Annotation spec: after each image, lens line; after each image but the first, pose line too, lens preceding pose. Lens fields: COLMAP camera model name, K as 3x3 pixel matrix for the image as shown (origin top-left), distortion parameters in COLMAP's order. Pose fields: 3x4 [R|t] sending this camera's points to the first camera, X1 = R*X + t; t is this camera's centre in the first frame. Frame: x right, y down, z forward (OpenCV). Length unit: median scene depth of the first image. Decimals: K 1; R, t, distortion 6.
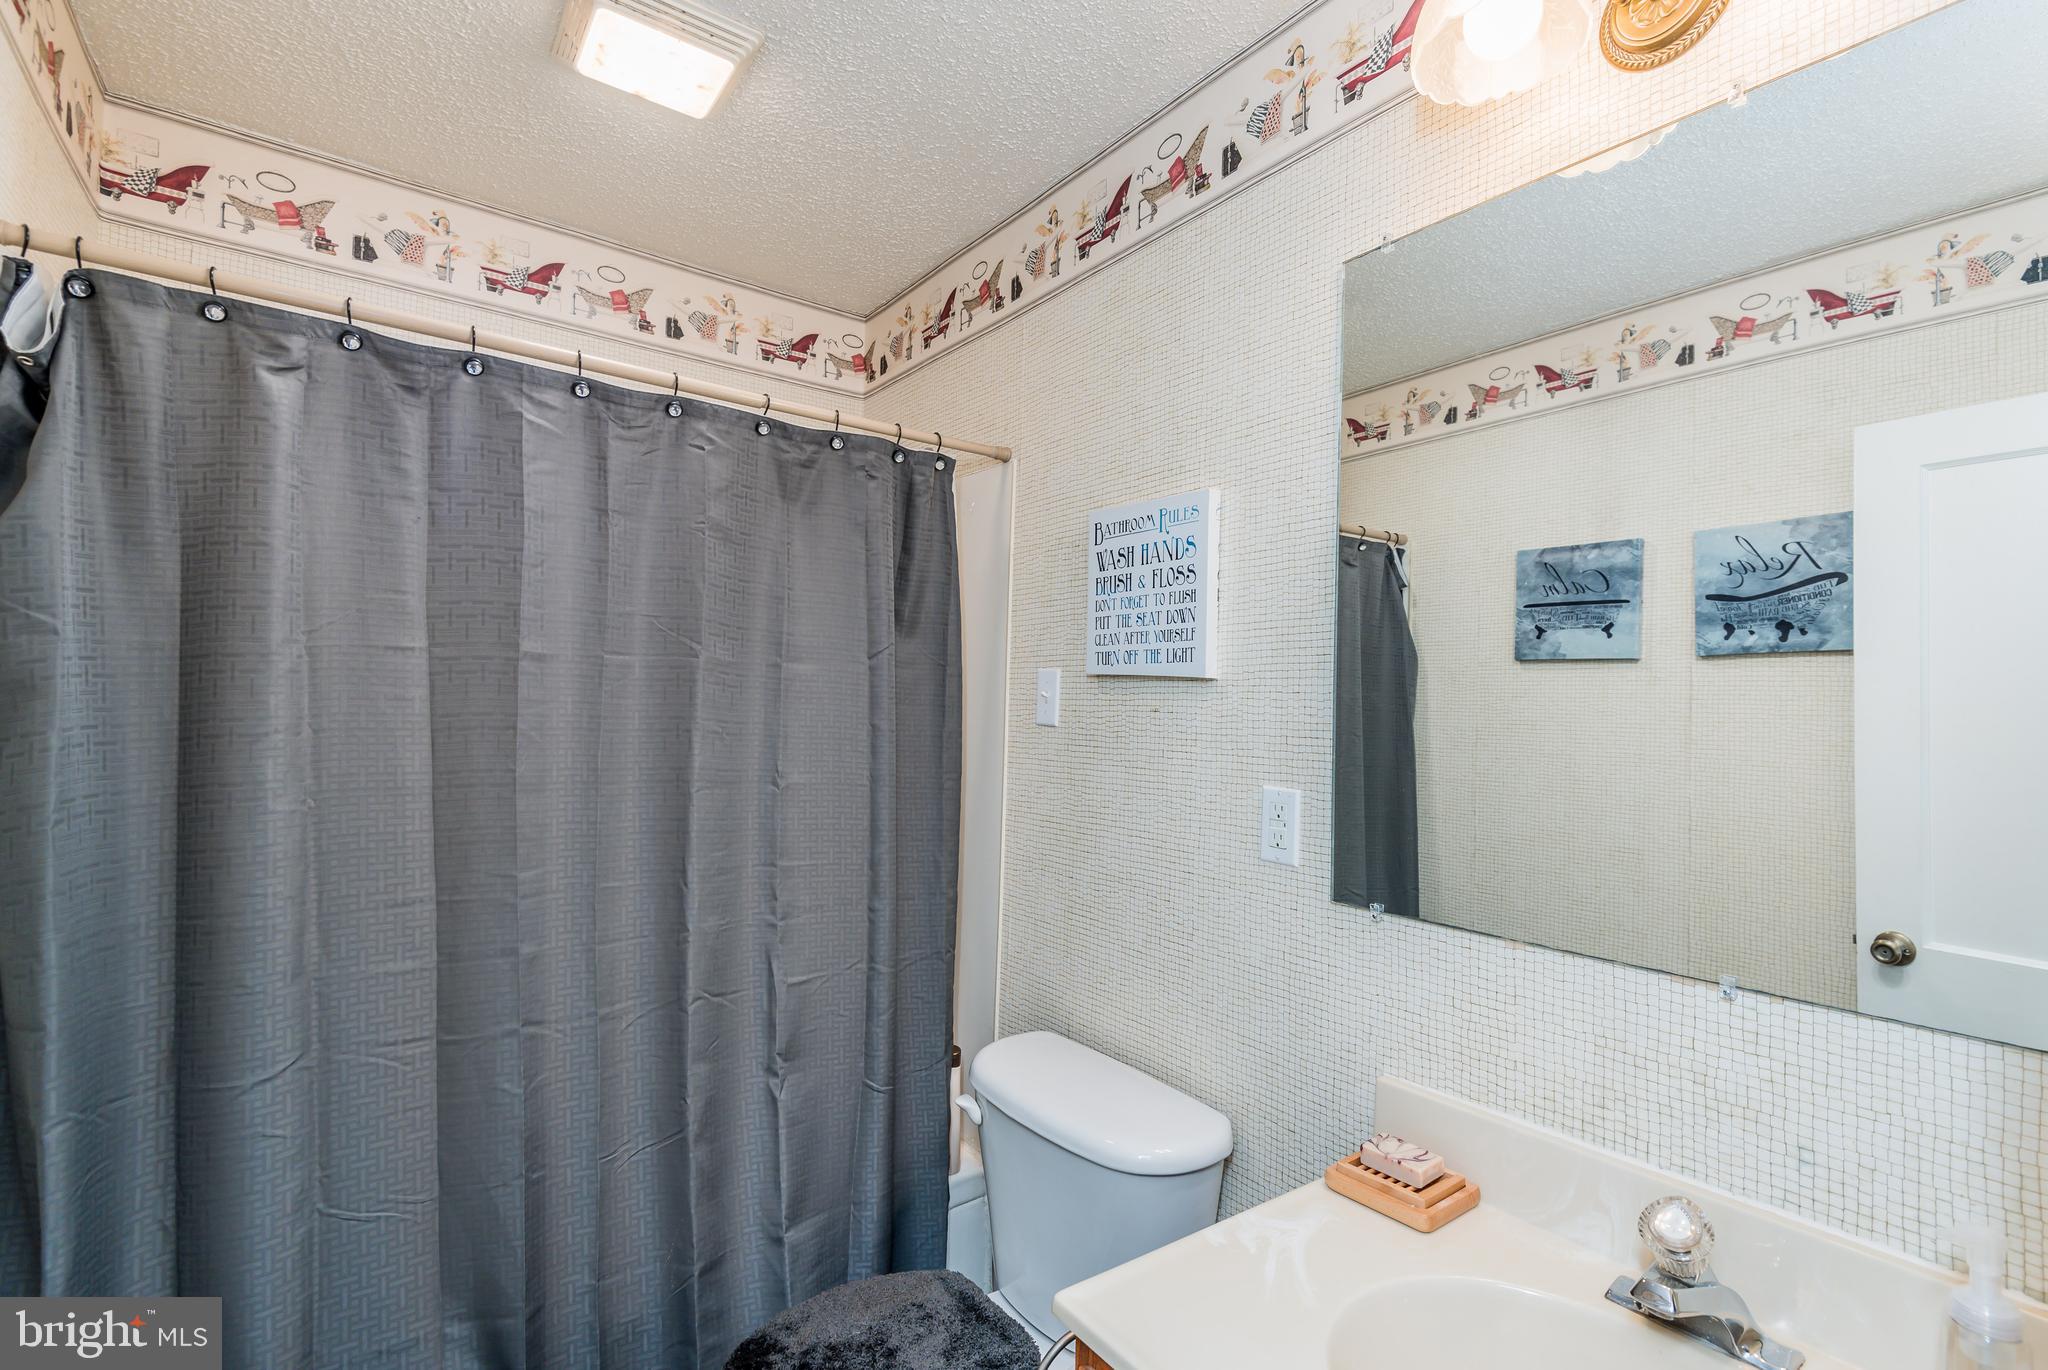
lens RADIAL K [[930.5, 0, 1033.4], [0, 930.5, 697.0], [0, 0, 1]] dist [0.018451, -0.006430]
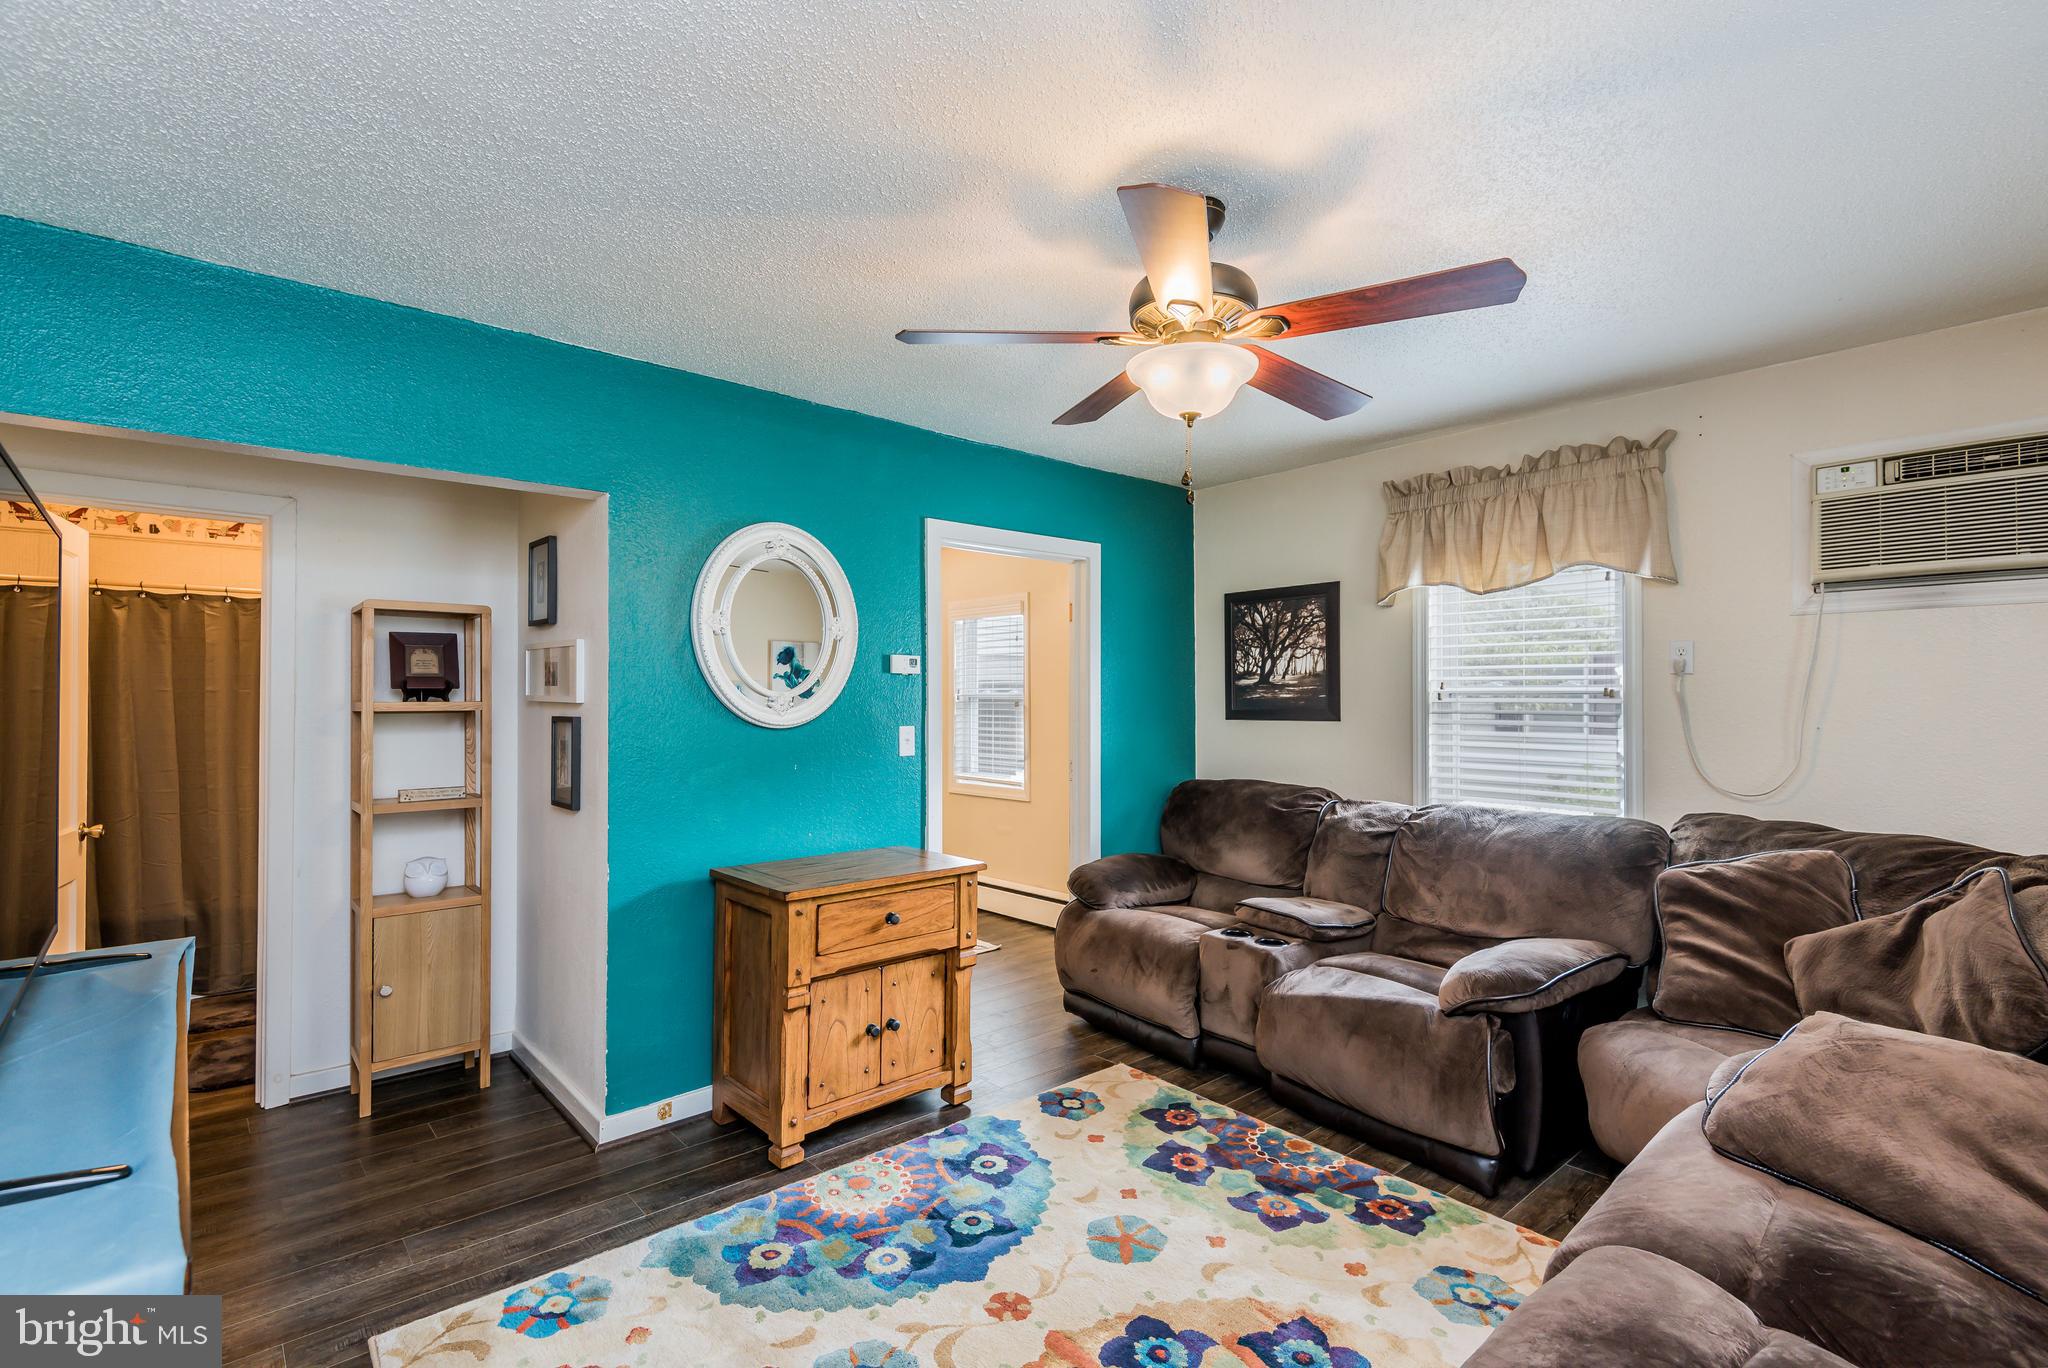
lens RADIAL K [[930.5, 0, 1020.9], [0, 930.5, 670.8], [0, 0, 1]] dist [0.018451, -0.006430]
pose [[0.996858, -0.030439, 0.073124, 1.952200], [0.029800, 0.999508, 0.009820, -0.064011], [-0.073387, -0.007610, 0.997275, -2.343775]]
